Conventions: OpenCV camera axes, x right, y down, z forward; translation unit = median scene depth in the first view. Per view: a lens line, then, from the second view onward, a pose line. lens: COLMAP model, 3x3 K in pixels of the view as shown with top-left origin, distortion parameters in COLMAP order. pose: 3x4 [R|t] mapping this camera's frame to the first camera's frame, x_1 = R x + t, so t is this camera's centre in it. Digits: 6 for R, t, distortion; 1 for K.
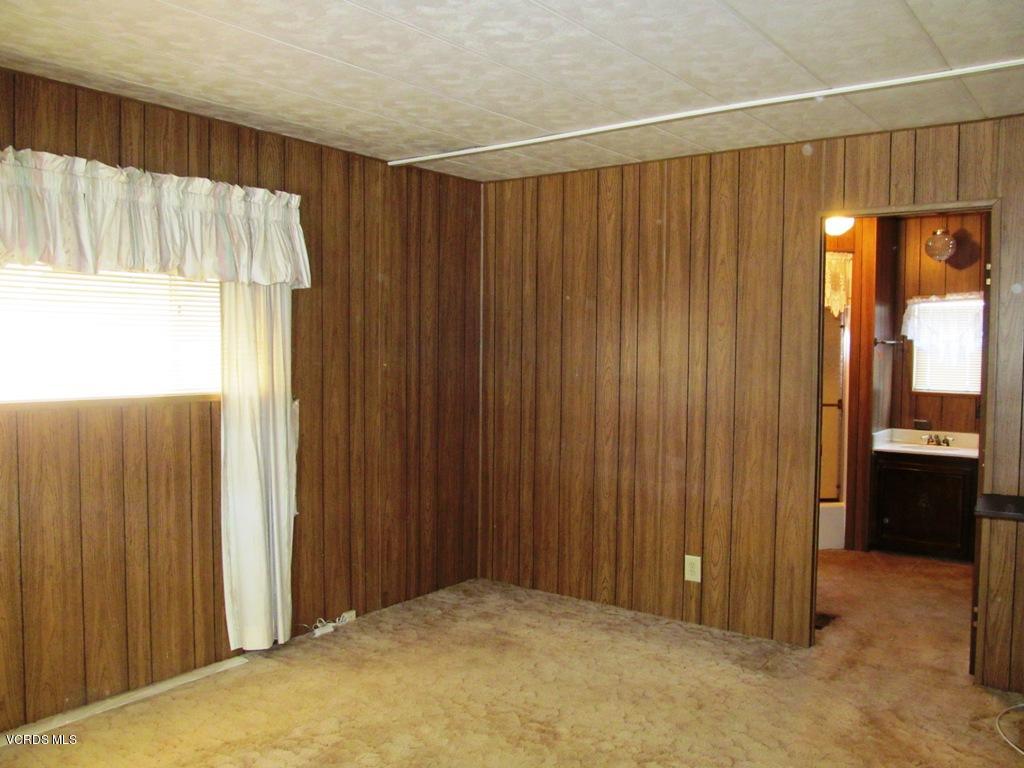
lens RADIAL K [[852.8, 0, 514.6], [0, 852.8, 390.1], [0, 0, 1]] dist [-0.055841, 0.021635]
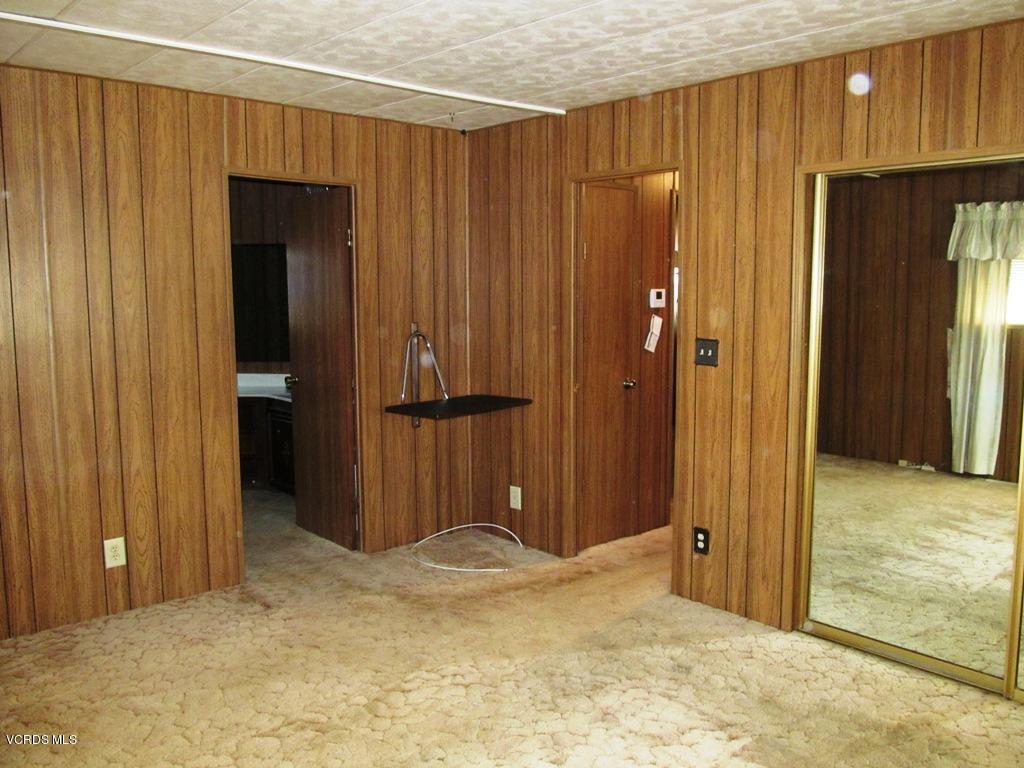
lens RADIAL K [[852.8, 0, 516.1], [0, 852.8, 385.0], [0, 0, 1]] dist [-0.055841, 0.021635]
pose [[0.196484, -0.119939, 0.973144, -0.560083], [0.054421, 0.992294, 0.111312, -0.039737], [-0.978996, 0.031088, 0.201497, 0.420560]]
